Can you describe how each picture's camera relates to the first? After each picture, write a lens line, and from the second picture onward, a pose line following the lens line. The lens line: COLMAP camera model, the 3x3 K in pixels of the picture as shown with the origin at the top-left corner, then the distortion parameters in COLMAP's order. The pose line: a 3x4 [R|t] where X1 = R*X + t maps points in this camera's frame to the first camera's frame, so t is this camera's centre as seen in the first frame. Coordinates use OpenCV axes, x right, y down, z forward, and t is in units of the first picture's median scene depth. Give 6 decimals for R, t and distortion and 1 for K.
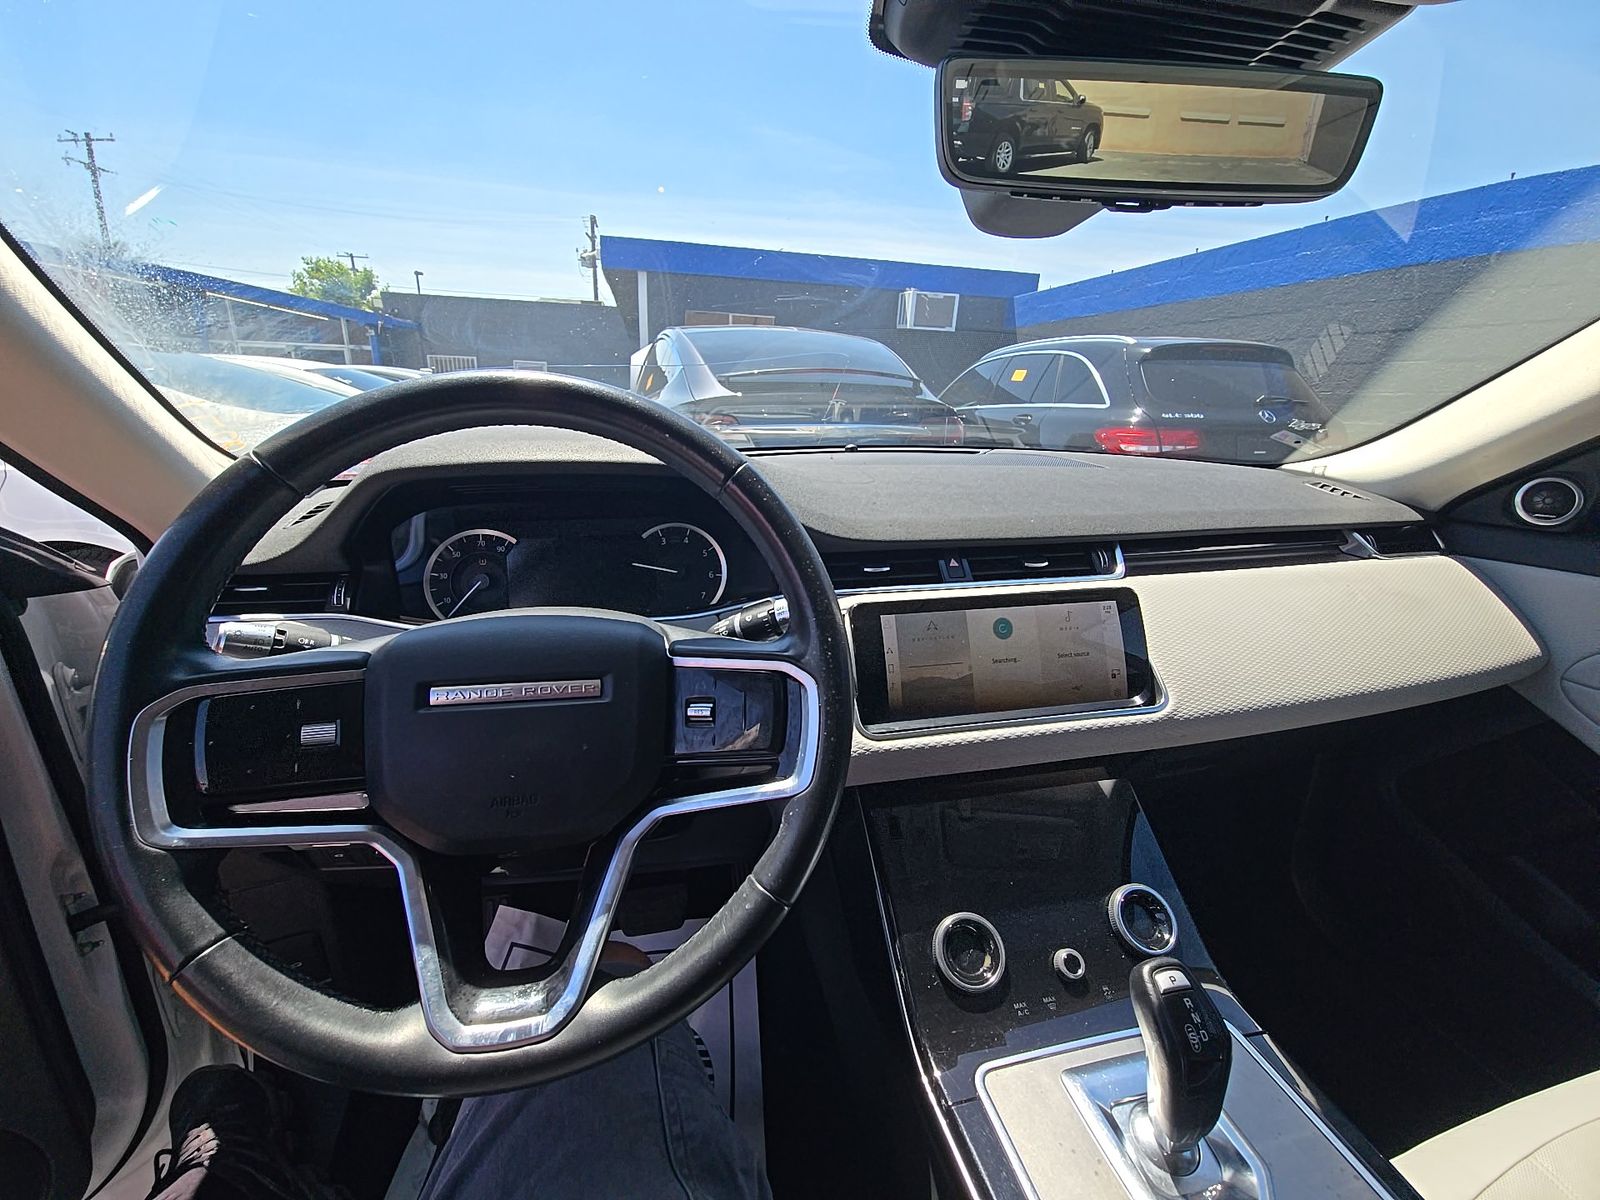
lens RADIAL K [[650.0, 0, 817.4], [0, 650.0, 599.5], [0, 0, 1]] dist [-0.016598, -0.000212]
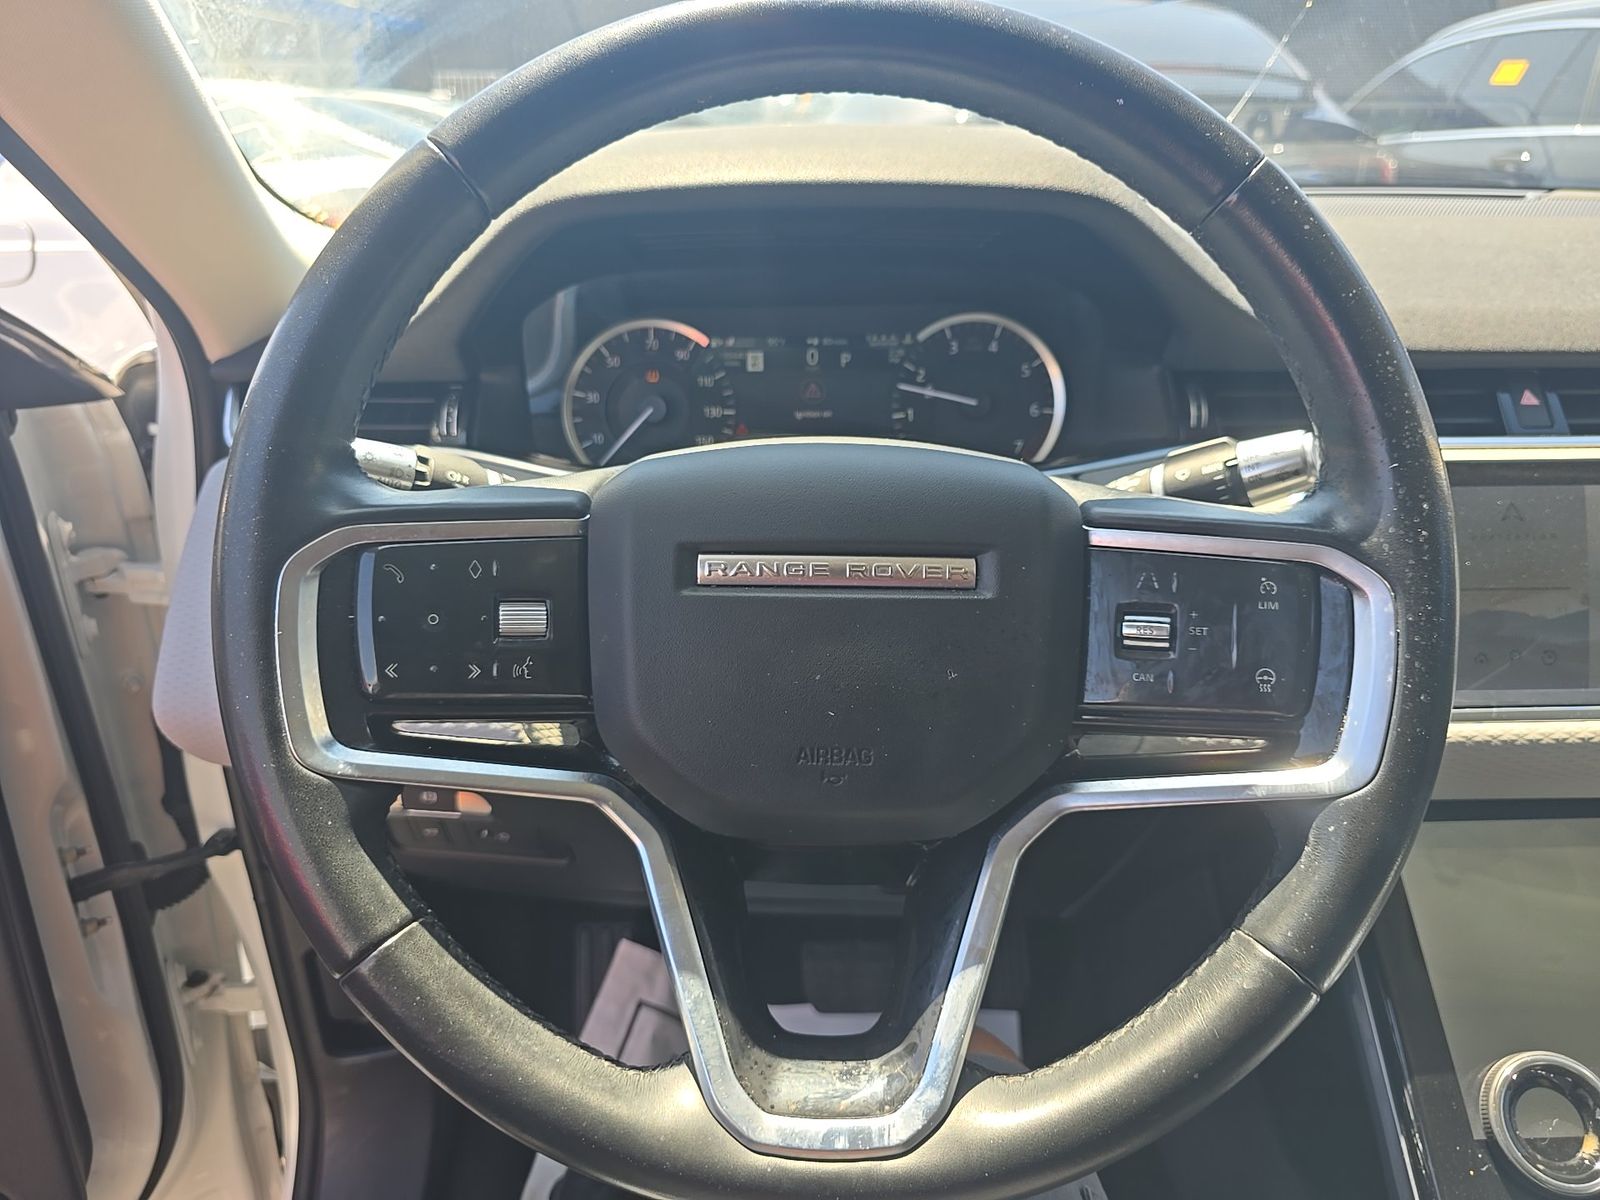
lens RADIAL K [[1110.1, 0, 800.0], [0, 1110.1, 600.0], [0, 0, 1]] dist [0.001185, -0.037594]
pose [[0.975459, 0.062890, -0.211009, -0.286332], [-0.042749, 0.994199, 0.098691, 0.073414], [0.215991, -0.087248, 0.972489, 0.036329]]
